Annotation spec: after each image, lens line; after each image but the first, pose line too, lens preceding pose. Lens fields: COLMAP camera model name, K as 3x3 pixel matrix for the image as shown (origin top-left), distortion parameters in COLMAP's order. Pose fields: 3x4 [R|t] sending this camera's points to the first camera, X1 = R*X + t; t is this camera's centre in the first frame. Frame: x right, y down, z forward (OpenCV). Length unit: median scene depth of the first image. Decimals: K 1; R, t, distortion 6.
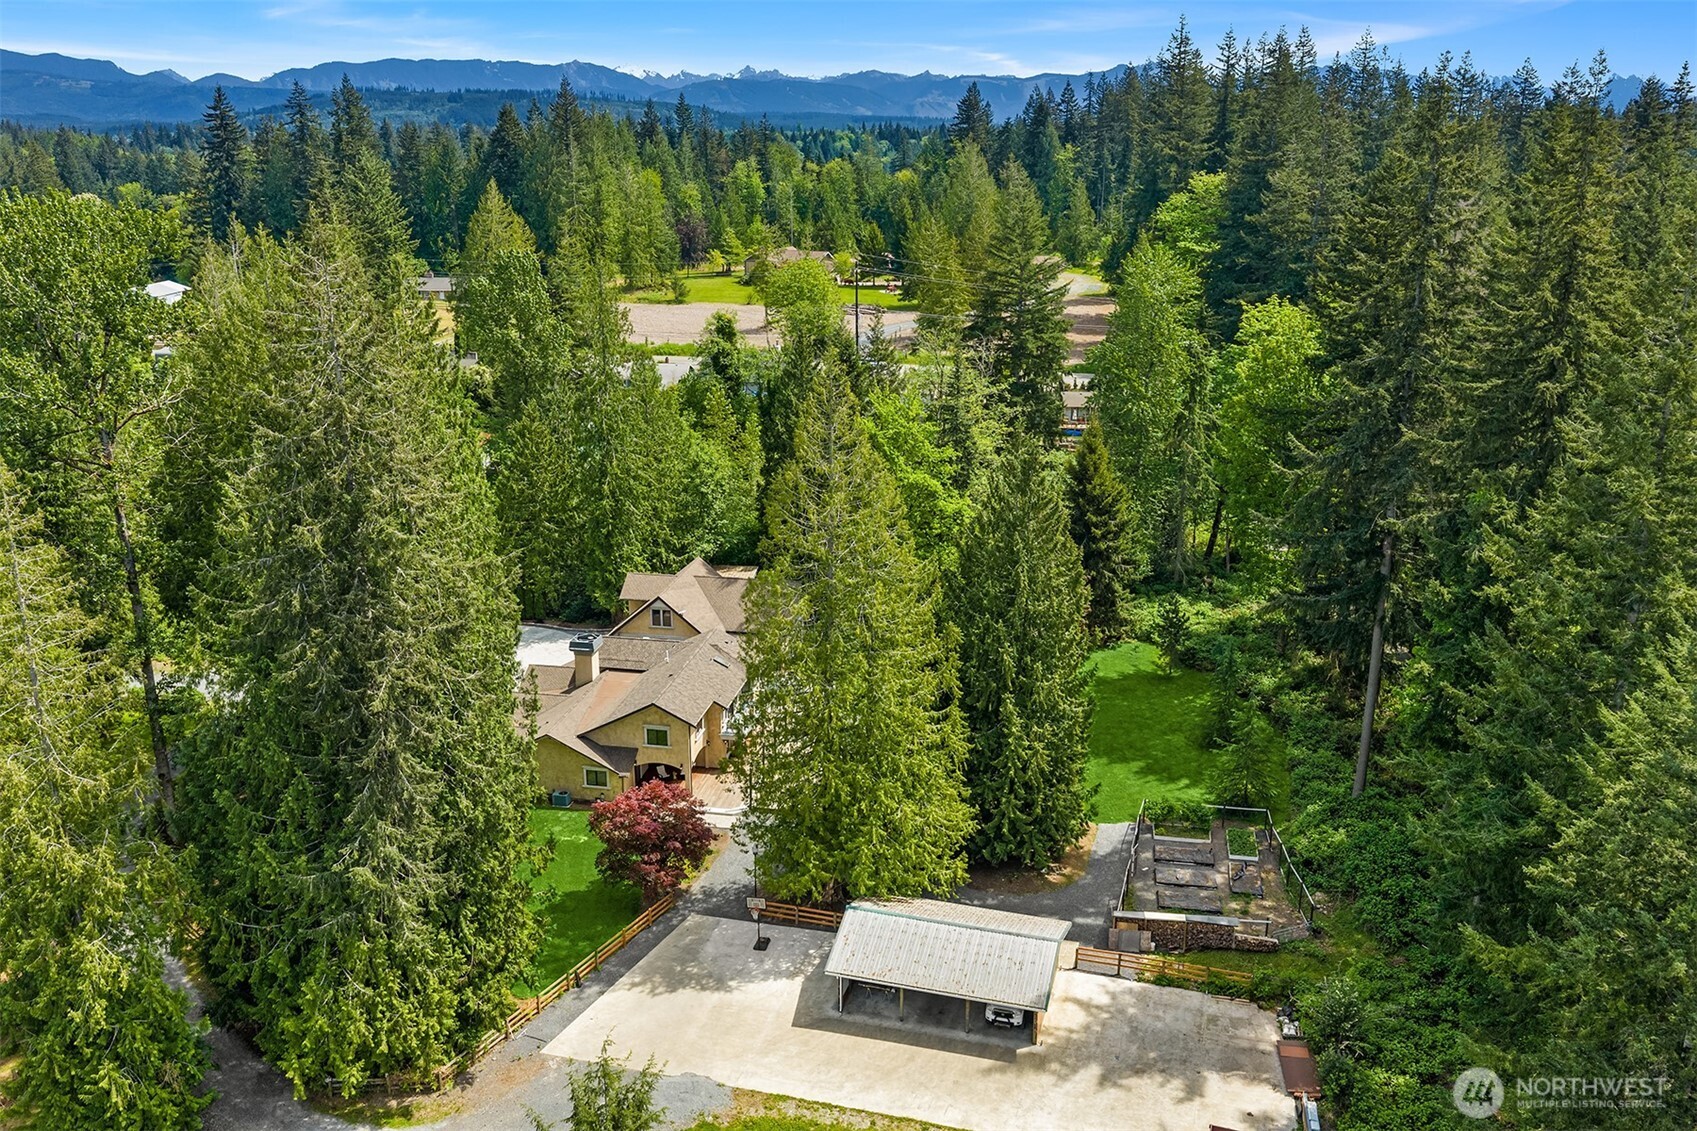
lens RADIAL K [[1377.0, 0, 848.5], [0, 1377.0, 565.5], [0, 0, 1]] dist [0.019917, -0.007304]
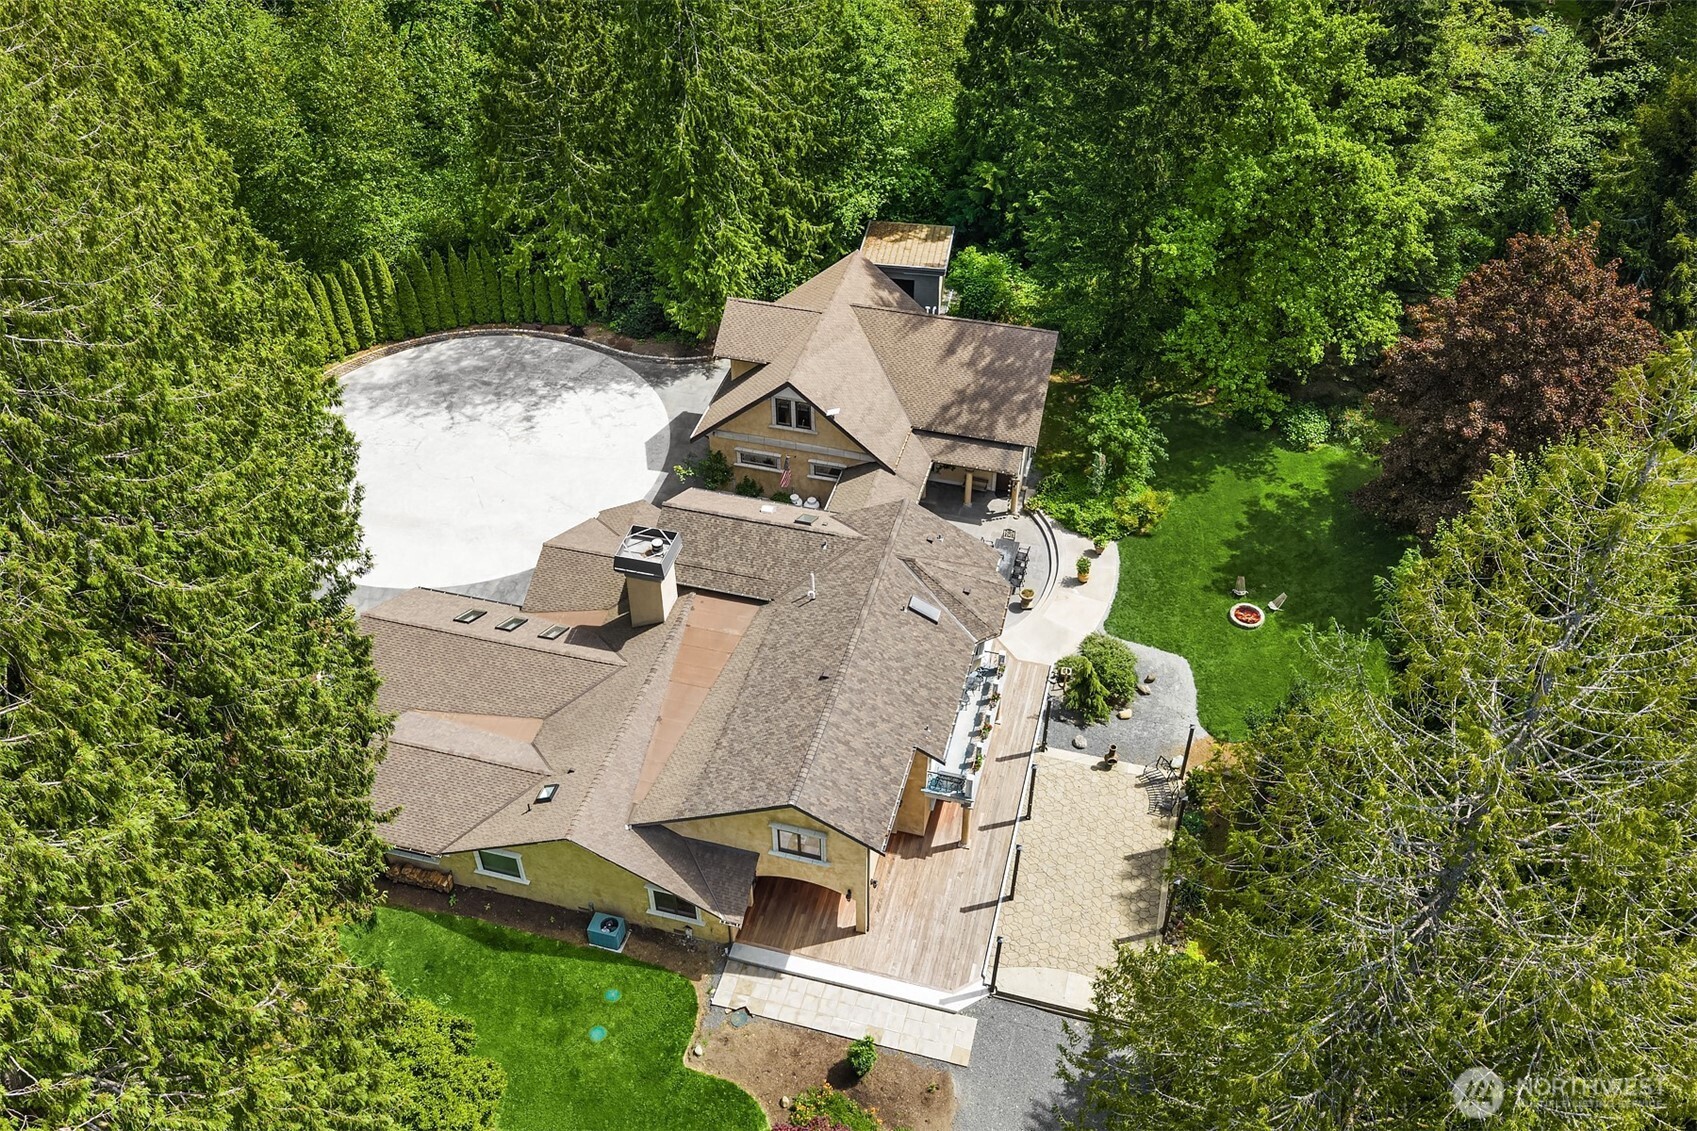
lens RADIAL K [[1377.0, 0, 848.5], [0, 1377.0, 565.5], [0, 0, 1]] dist [0.019917, -0.007304]
pose [[0.997045, 0.048663, -0.059437, -0.122434], [-0.019263, 0.907411, 0.419803, -0.198180], [0.074363, -0.417418, 0.905667, 0.760799]]
